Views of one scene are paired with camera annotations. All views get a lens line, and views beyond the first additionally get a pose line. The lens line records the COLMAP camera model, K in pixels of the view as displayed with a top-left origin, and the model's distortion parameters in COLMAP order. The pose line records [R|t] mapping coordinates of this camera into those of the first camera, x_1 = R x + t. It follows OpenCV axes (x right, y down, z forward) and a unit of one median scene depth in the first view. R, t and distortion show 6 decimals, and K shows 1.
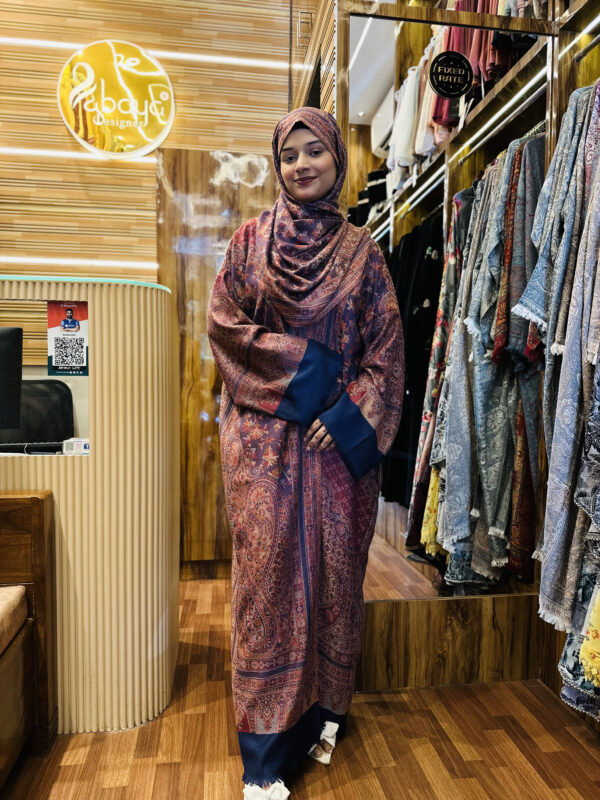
lens RADIAL K [[568.0, 0, 293.0], [0, 568.0, 407.6], [0, 0, 1]] dist [0.017863, -0.031002]
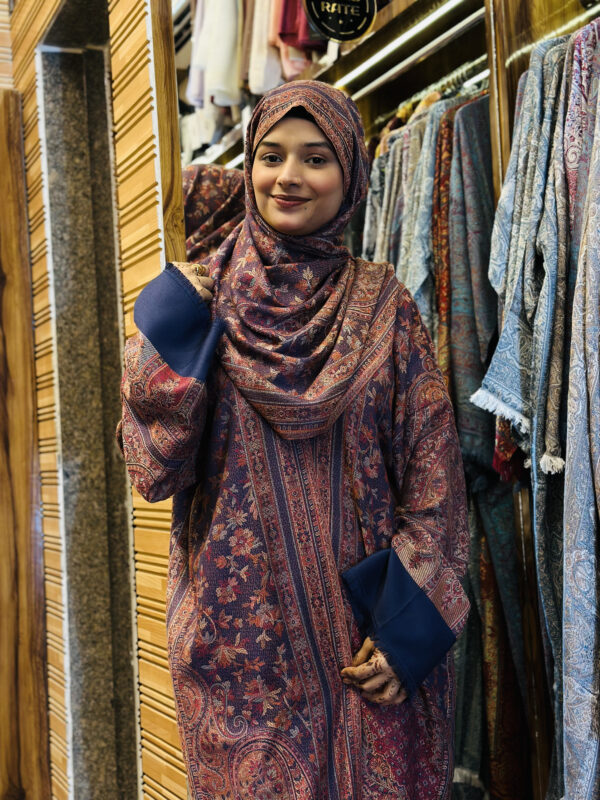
lens RADIAL K [[1126.7, 0, 295.7], [0, 1126.7, 407.3], [0, 0, 1]] dist [0.106388, 0.000000]
pose [[0.954944, -0.048398, 0.292814, -0.125367], [0.074254, 0.994197, -0.077835, -0.074840], [-0.287348, 0.096070, 0.952996, -0.068694]]
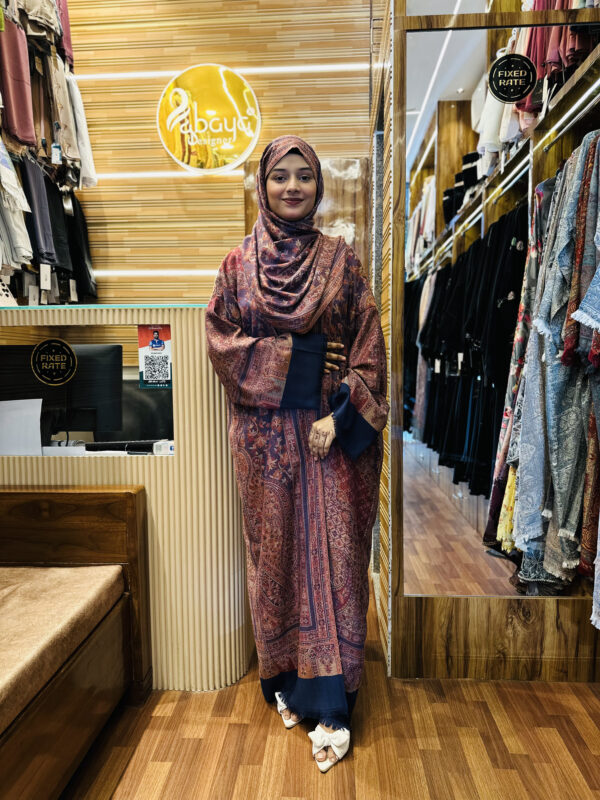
lens RADIAL K [[568.0, 0, 292.2], [0, 568.0, 404.2], [0, 0, 1]] dist [0.017863, -0.031002]
pose [[0.977858, -0.002290, -0.209257, 0.103879], [0.010453, 0.999226, 0.037912, -0.055015], [0.209009, -0.039260, 0.977125, -0.069587]]
